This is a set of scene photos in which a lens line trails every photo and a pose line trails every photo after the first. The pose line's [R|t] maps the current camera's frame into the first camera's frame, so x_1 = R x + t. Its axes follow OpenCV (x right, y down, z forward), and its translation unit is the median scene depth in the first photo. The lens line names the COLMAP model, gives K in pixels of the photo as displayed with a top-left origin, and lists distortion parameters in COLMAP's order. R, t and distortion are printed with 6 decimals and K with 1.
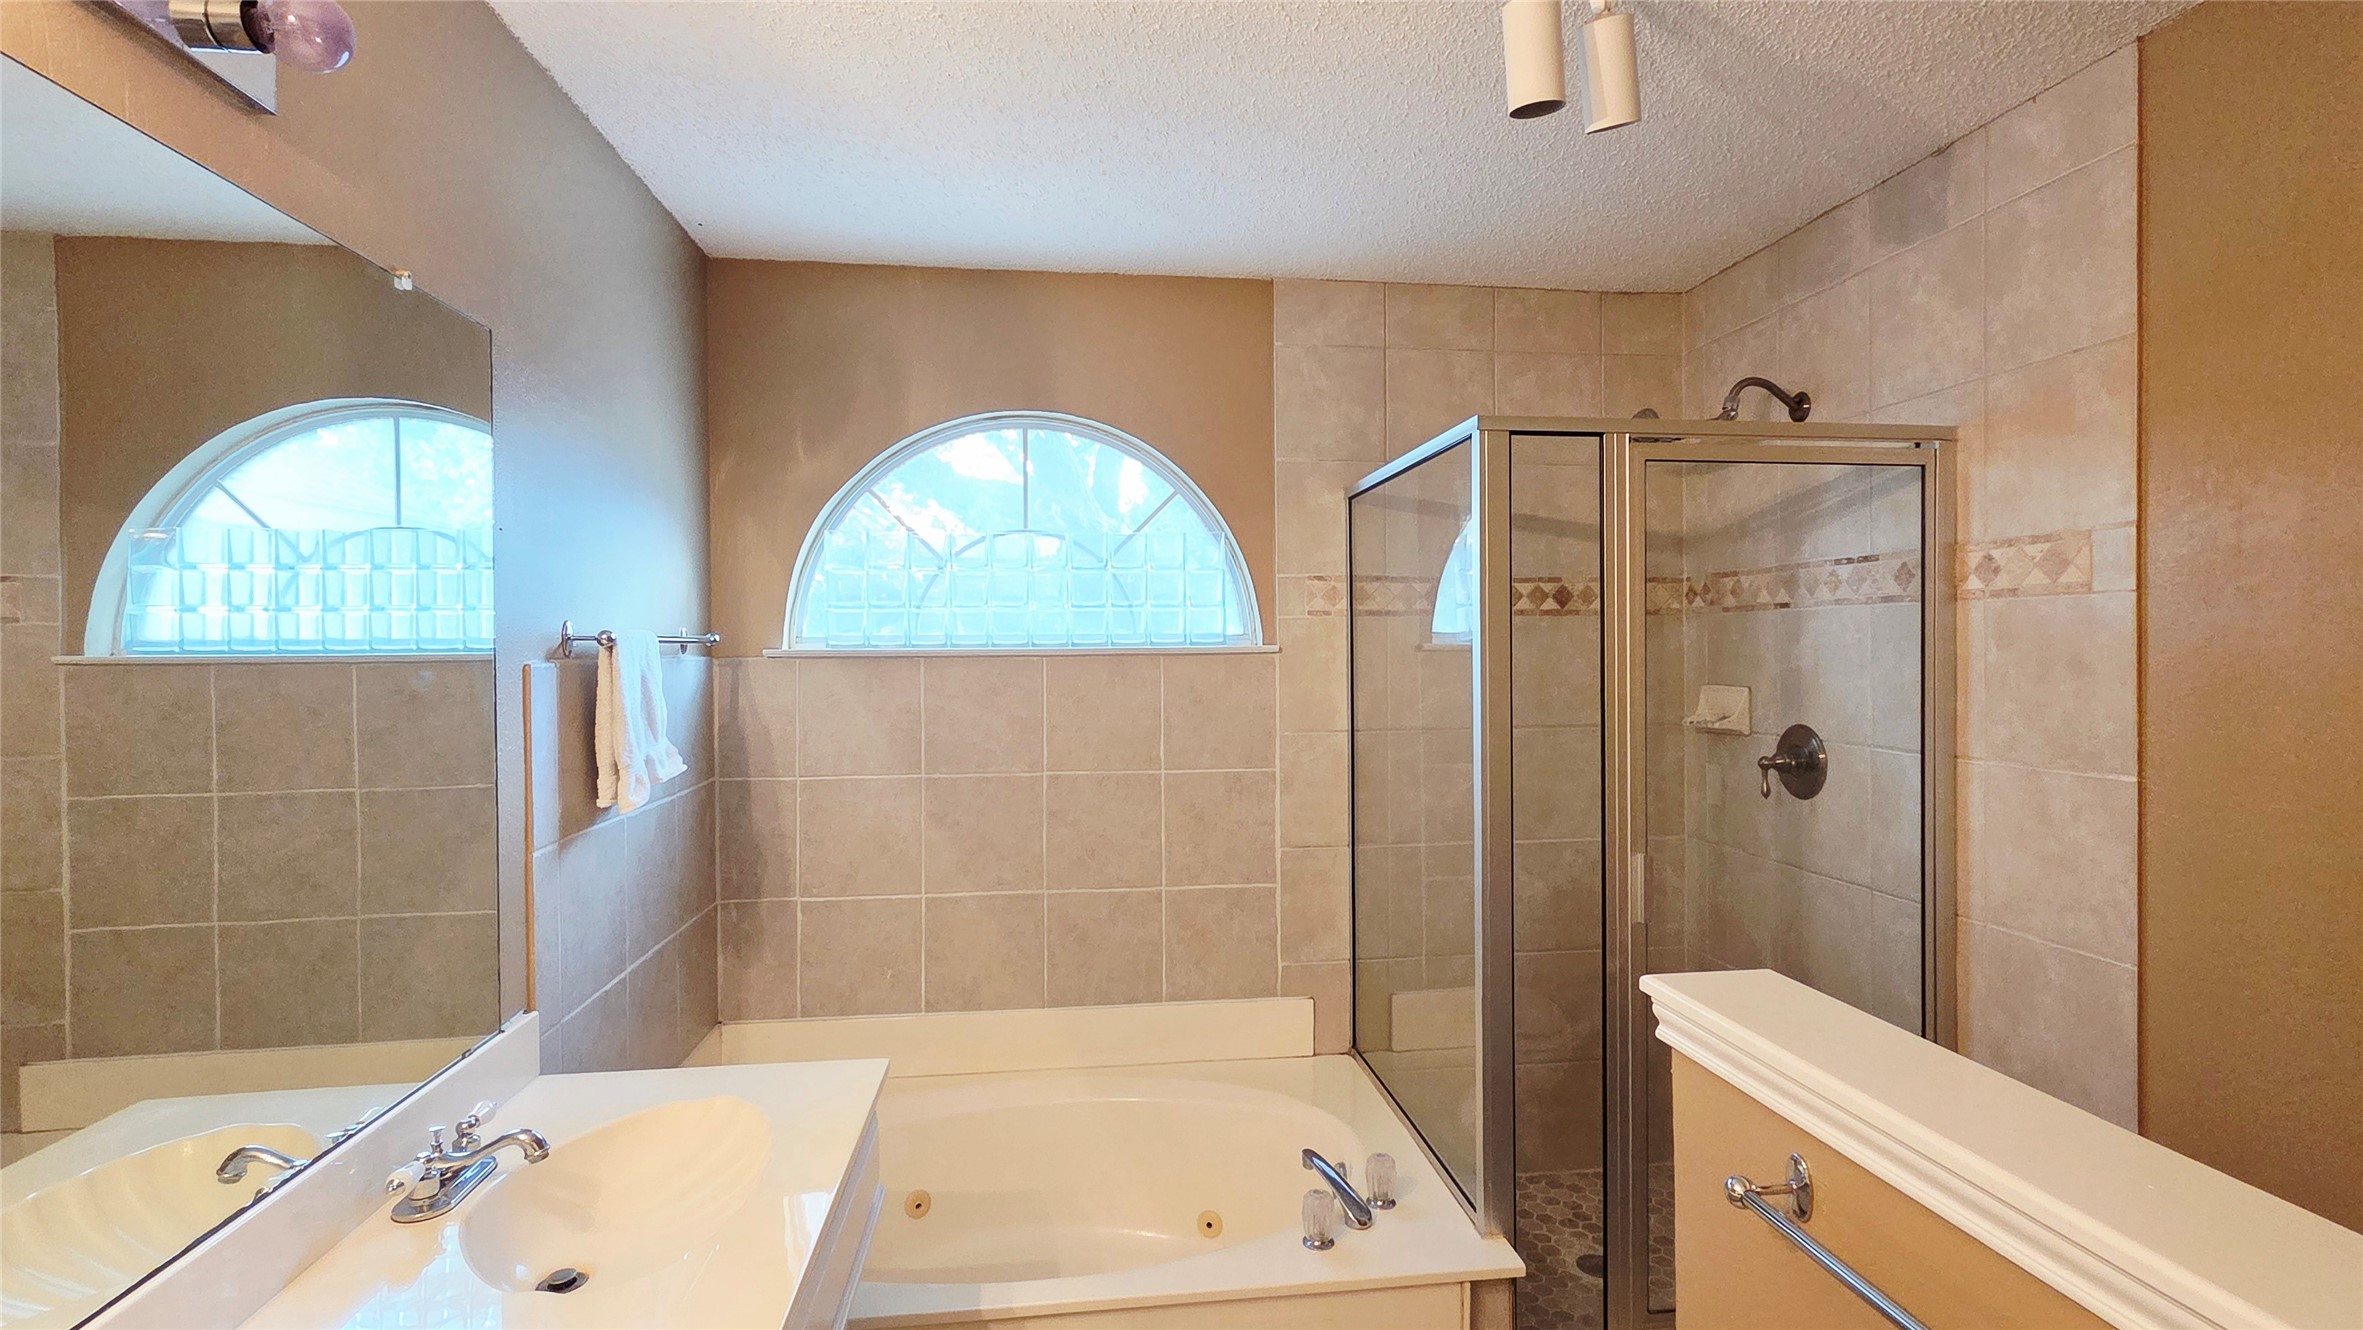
lens RADIAL K [[1133.8, 0, 1204.1], [0, 1133.8, 661.5], [0, 0, 1]] dist [-0.004291, 0.000777]
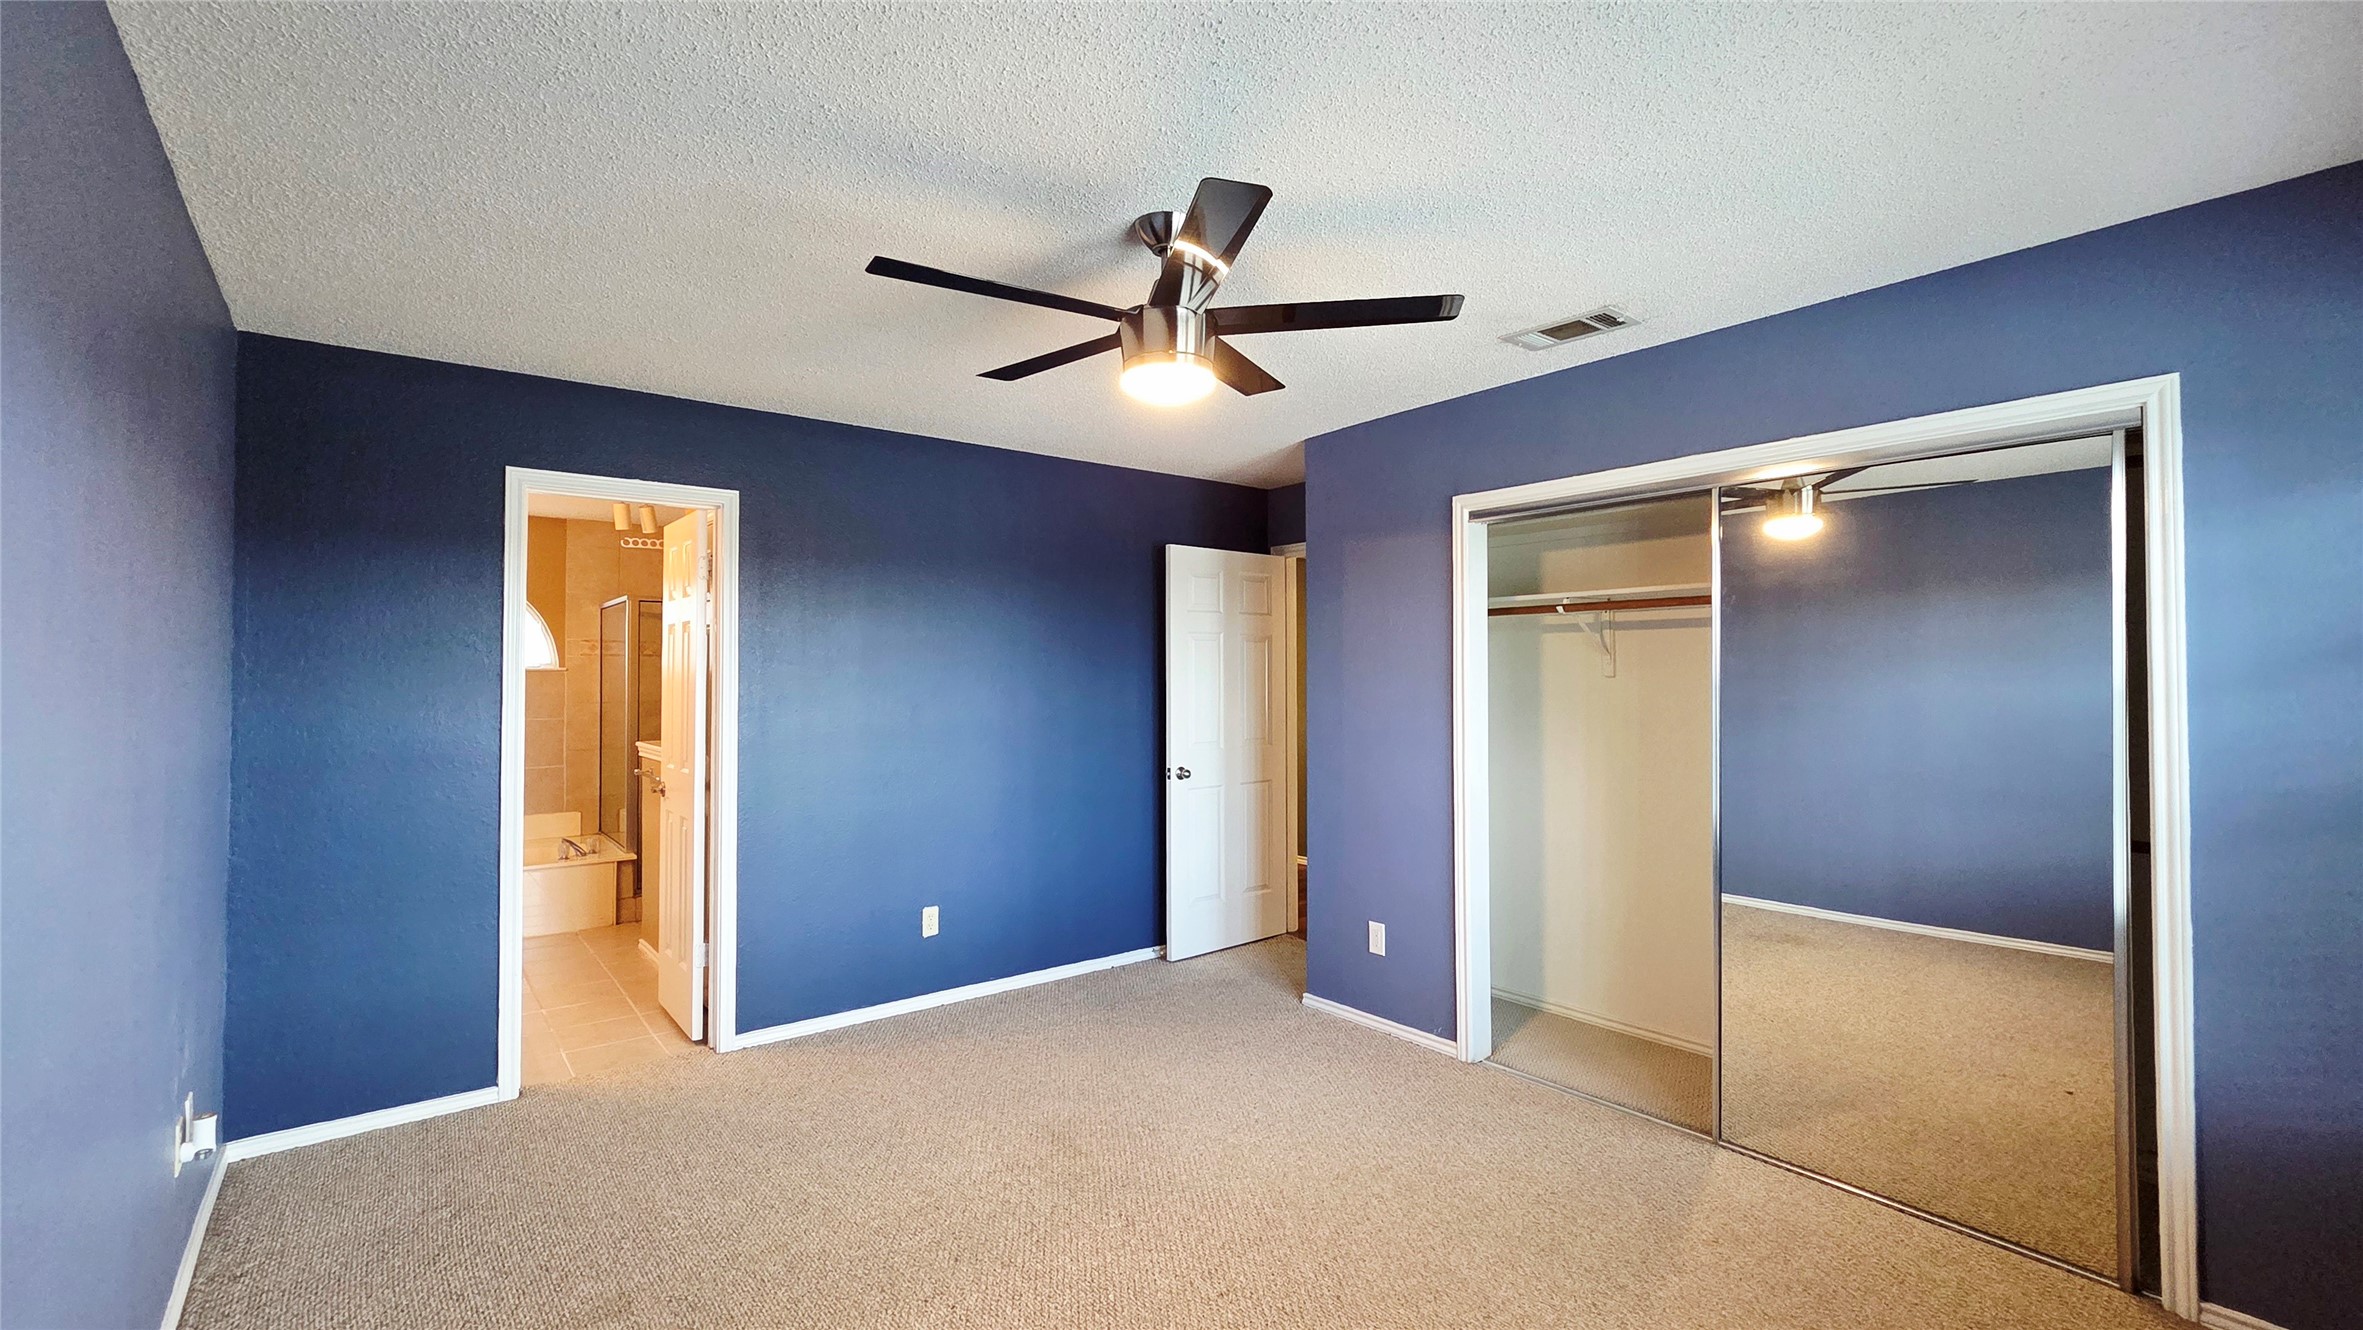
lens RADIAL K [[1017.6, 0, 1244.6], [0, 1017.6, 664.8], [0, 0, 1]] dist [0.013051, 0.000184]
pose [[0.839685, 0.015714, 0.542846, 0.110247], [-0.002039, 0.999665, -0.025784, 0.038901], [-0.543070, 0.020543, 0.839436, -1.900471]]
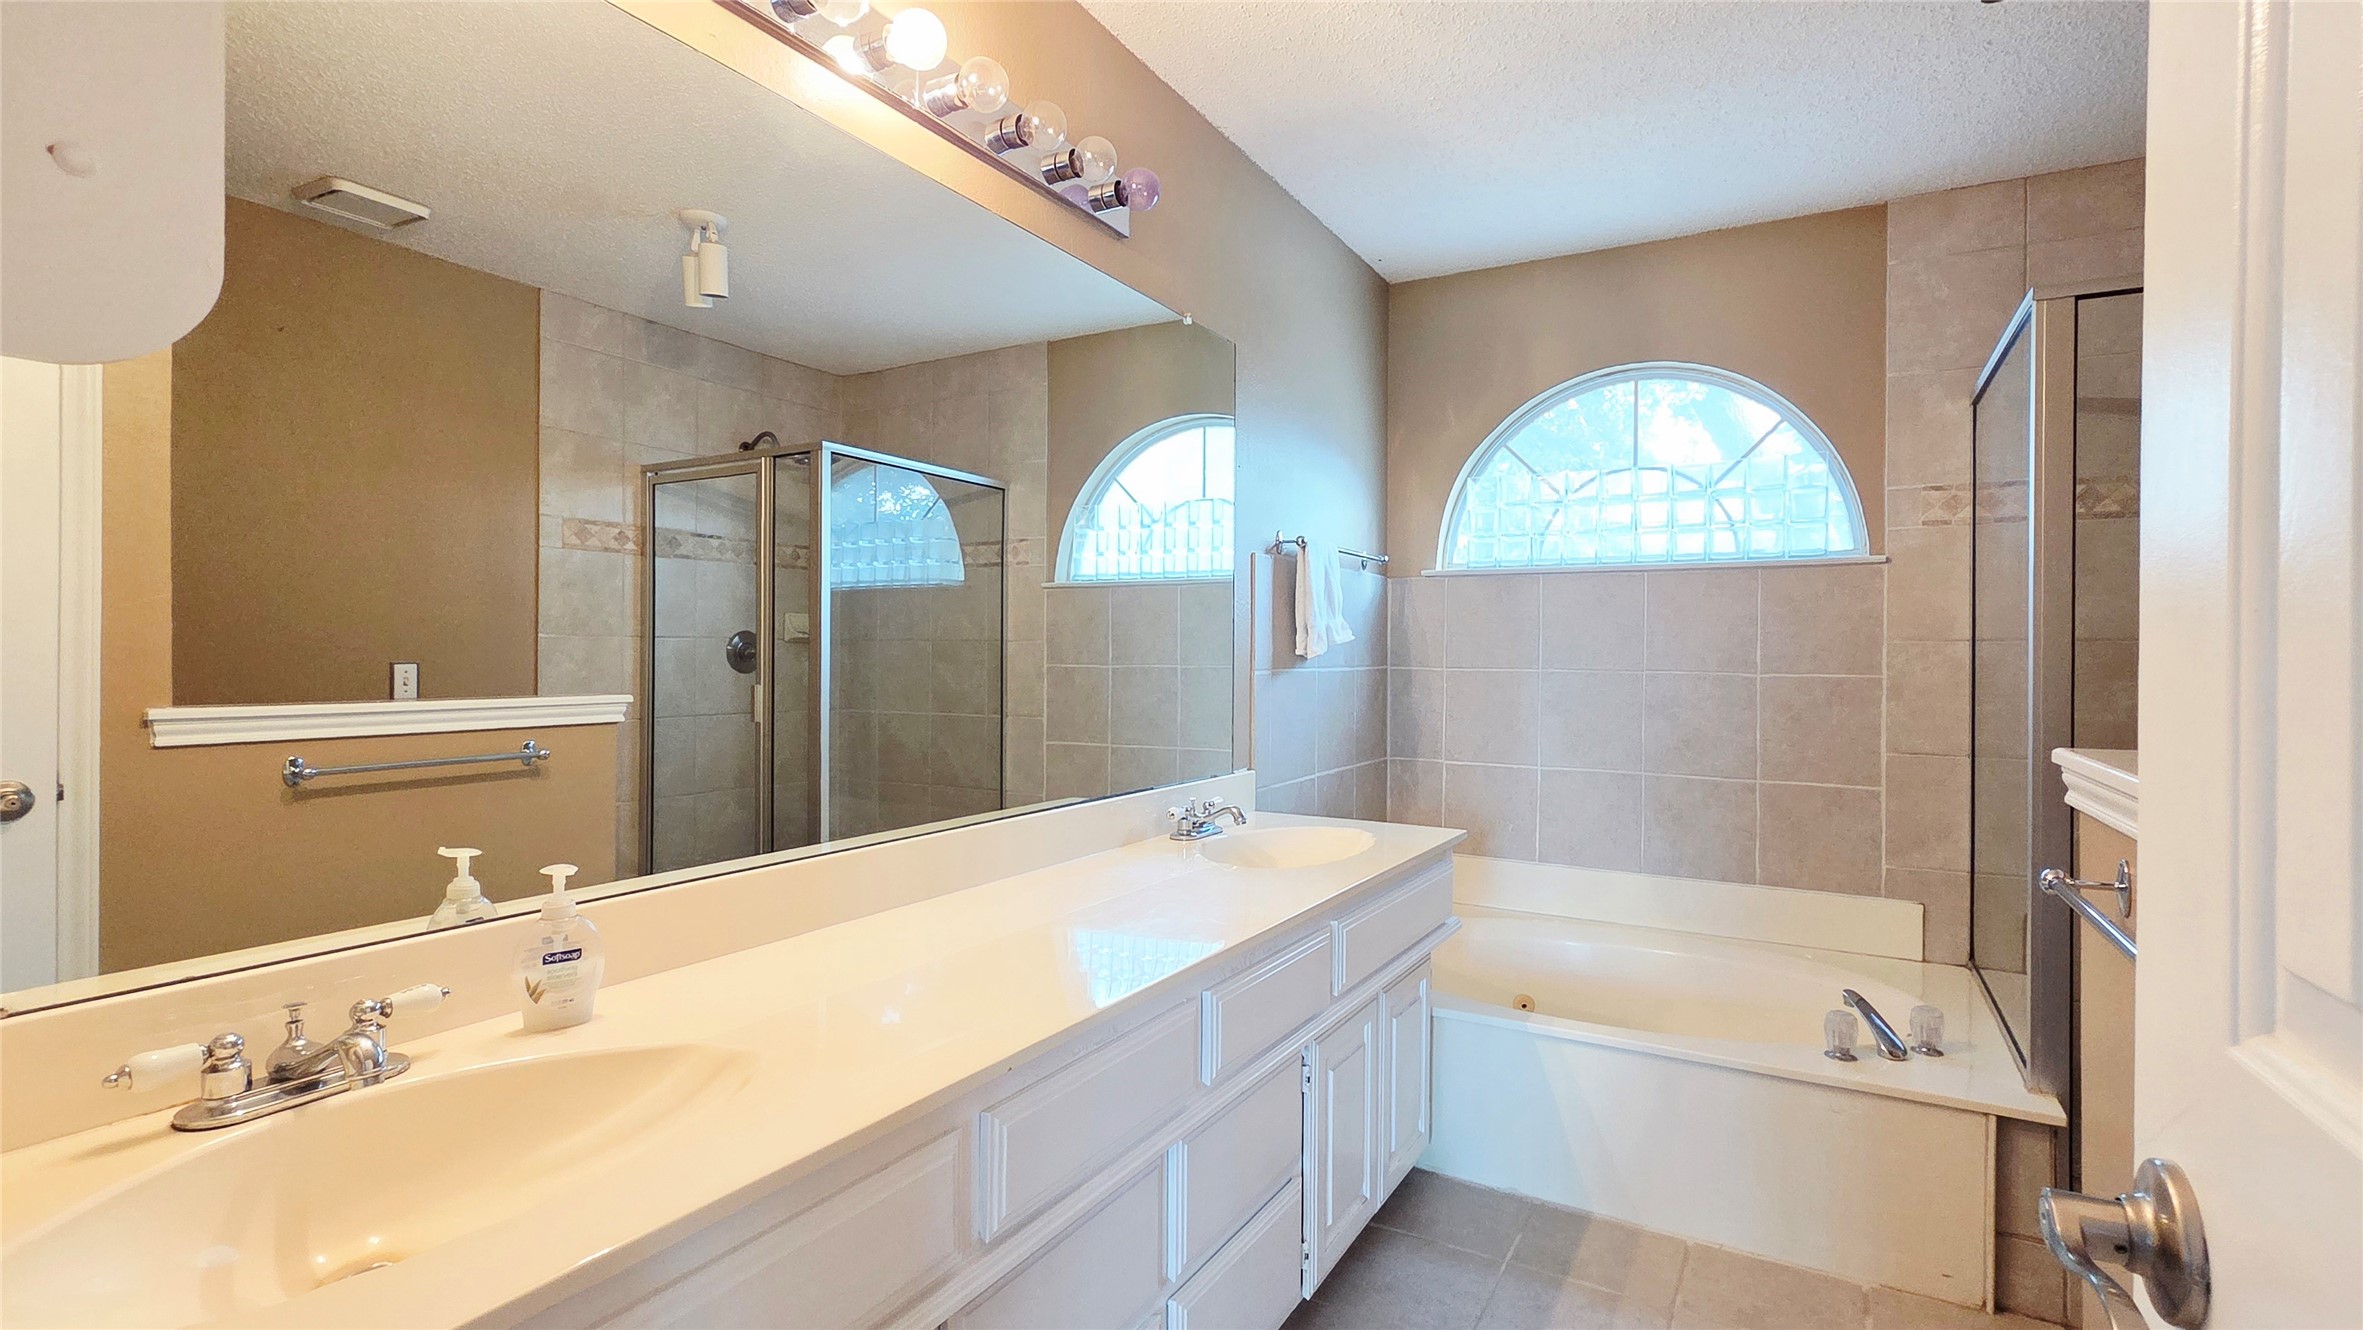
lens RADIAL K [[1084.1, 0, 1216.6], [0, 1084.1, 668.2], [0, 0, 1]] dist [-0.003013, 0.000230]
pose [[0.805273, 0.016580, -0.592673, 0.183624], [-0.017423, 0.999839, 0.004298, 0.108546], [0.592648, 0.006865, 0.805432, -0.178441]]
